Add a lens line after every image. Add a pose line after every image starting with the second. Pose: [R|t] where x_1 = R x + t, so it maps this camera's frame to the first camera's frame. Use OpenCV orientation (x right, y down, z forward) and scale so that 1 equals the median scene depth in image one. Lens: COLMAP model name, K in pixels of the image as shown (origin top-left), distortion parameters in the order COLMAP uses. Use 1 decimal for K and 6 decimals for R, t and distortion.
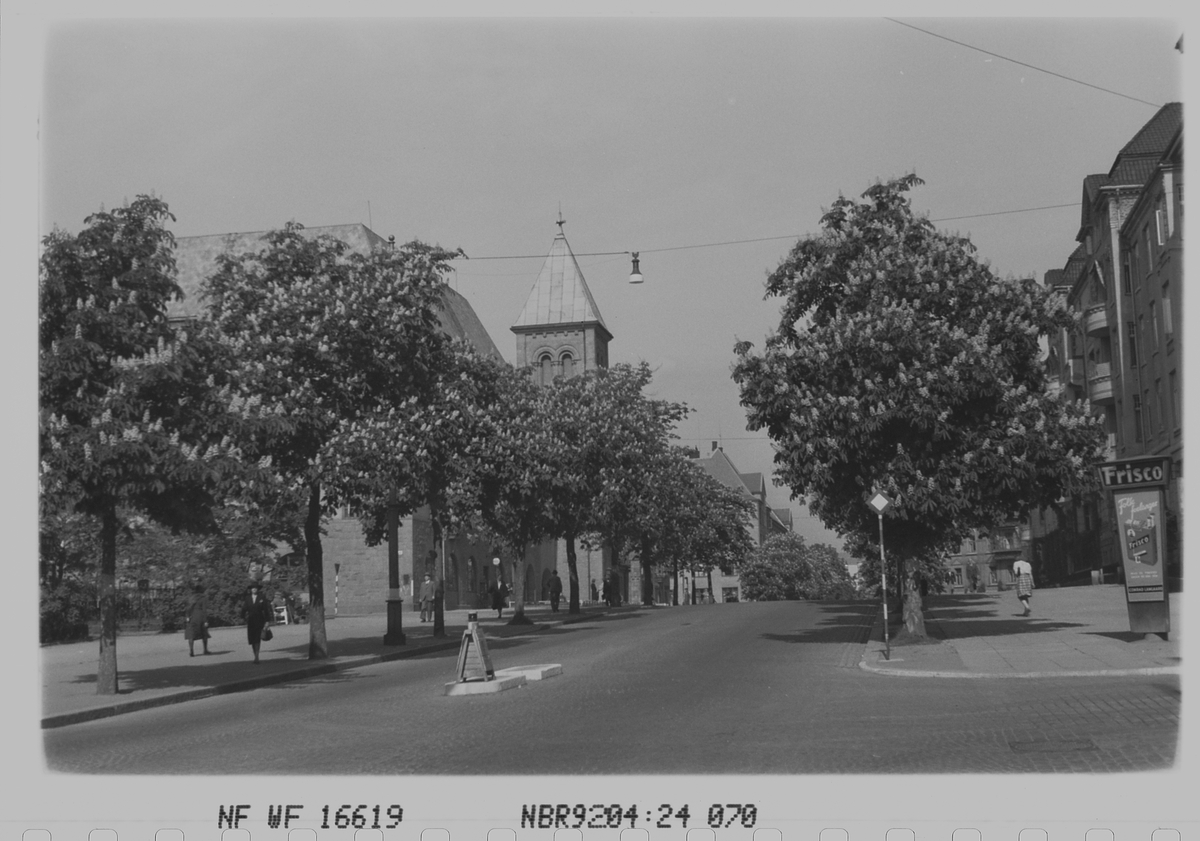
lens RADIAL K [[1844.1, 0, 600.0], [0, 1844.1, 420.5], [0, 0, 1]] dist [-0.017416, -0.044084]
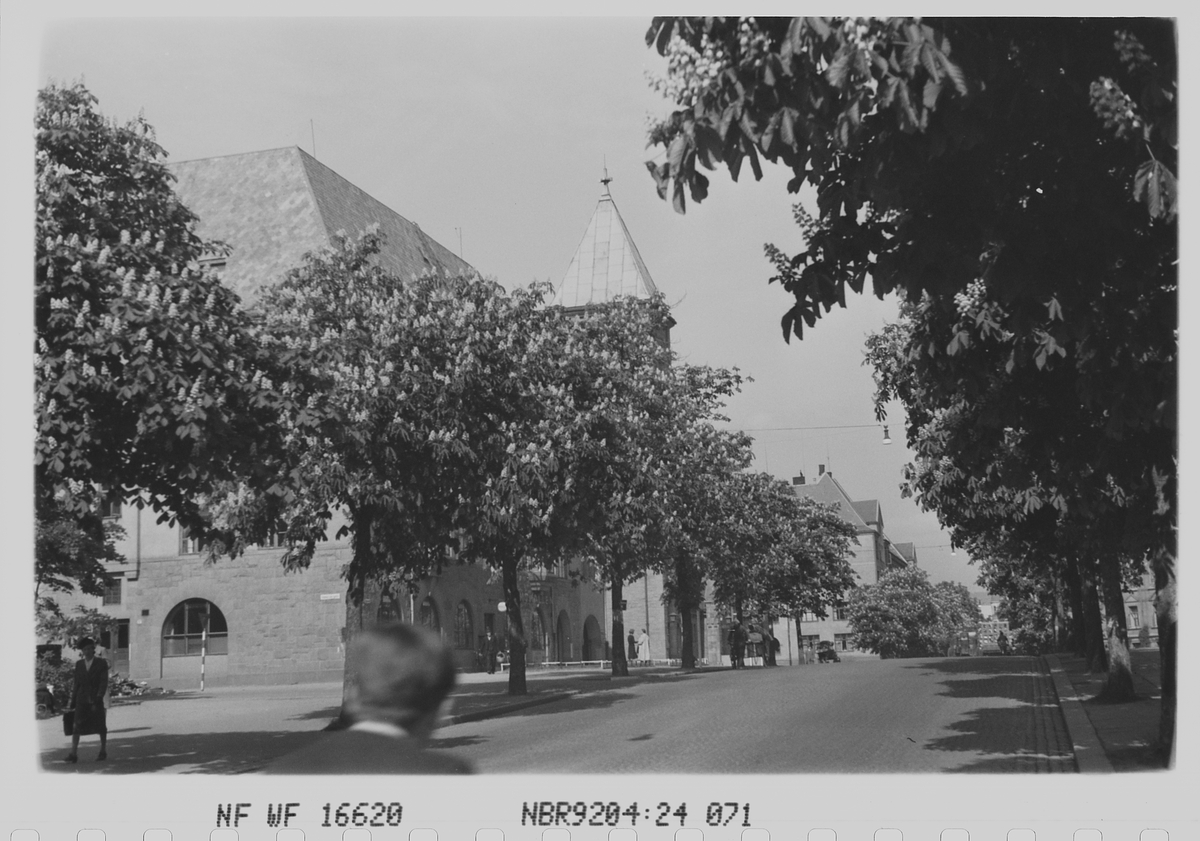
lens RADIAL K [[1801.8, 0, 600.0], [0, 1801.8, 420.5], [0, 0, 1]] dist [0.014074, 0.051357]
pose [[0.997217, -0.024312, -0.070476, 0.029054], [0.022389, 0.999359, -0.027941, 0.018588], [0.071110, 0.026285, 0.997122, 0.231431]]
